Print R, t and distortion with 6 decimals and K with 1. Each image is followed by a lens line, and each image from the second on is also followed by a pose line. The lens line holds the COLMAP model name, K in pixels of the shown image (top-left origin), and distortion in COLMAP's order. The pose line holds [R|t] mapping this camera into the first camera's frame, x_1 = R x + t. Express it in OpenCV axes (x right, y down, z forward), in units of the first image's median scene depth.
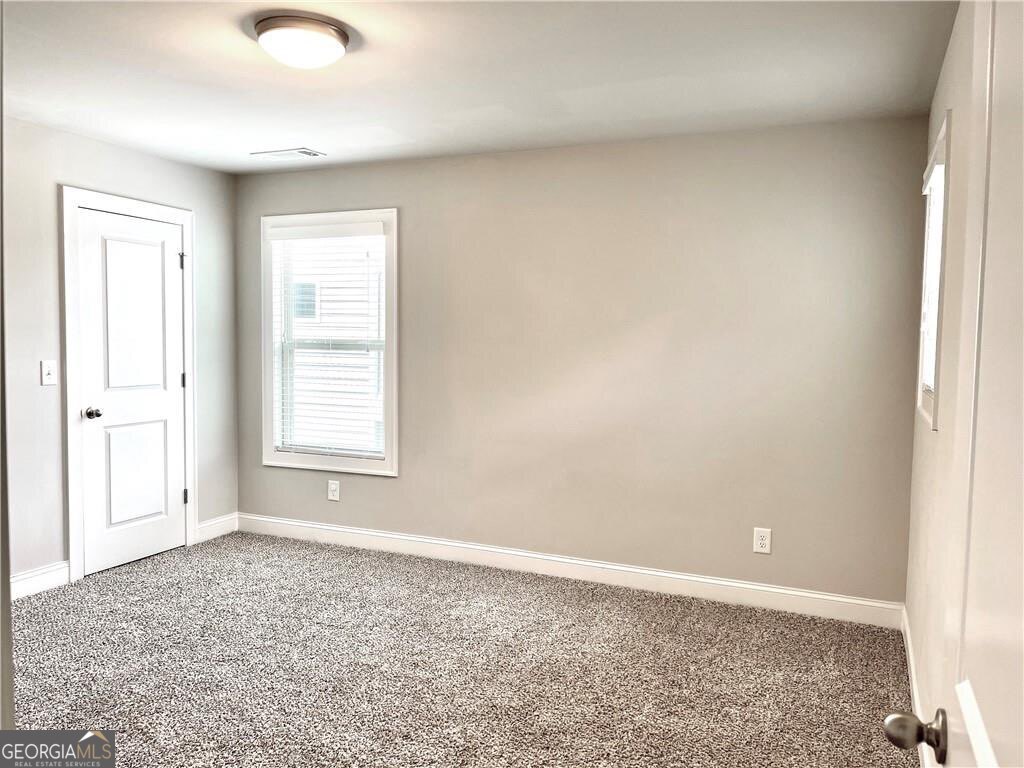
lens RADIAL K [[773.6, 0, 506.2], [0, 773.6, 383.2], [0, 0, 1]] dist [0.067103, -0.092178]
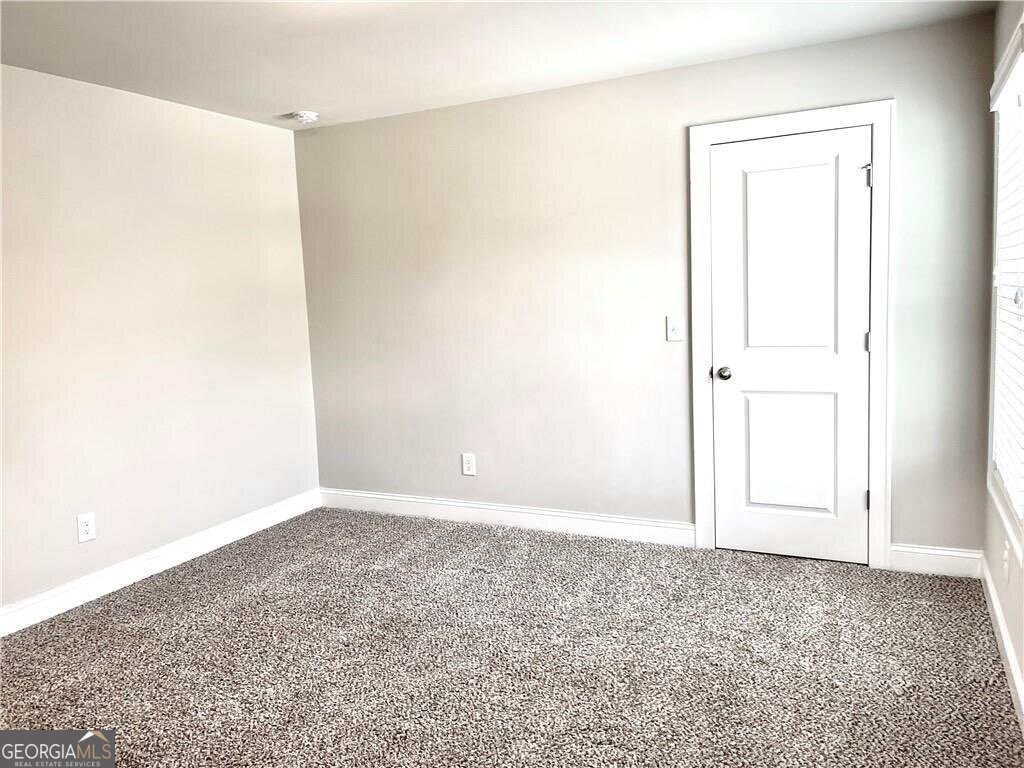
lens RADIAL K [[773.6, 0, 506.2], [0, 773.6, 383.2], [0, 0, 1]] dist [0.067103, -0.092178]
pose [[-0.052938, 0.096178, -0.993955, 0.365757], [-0.020630, 0.995033, 0.097381, -0.032394], [0.998385, 0.025660, -0.050691, 0.773305]]
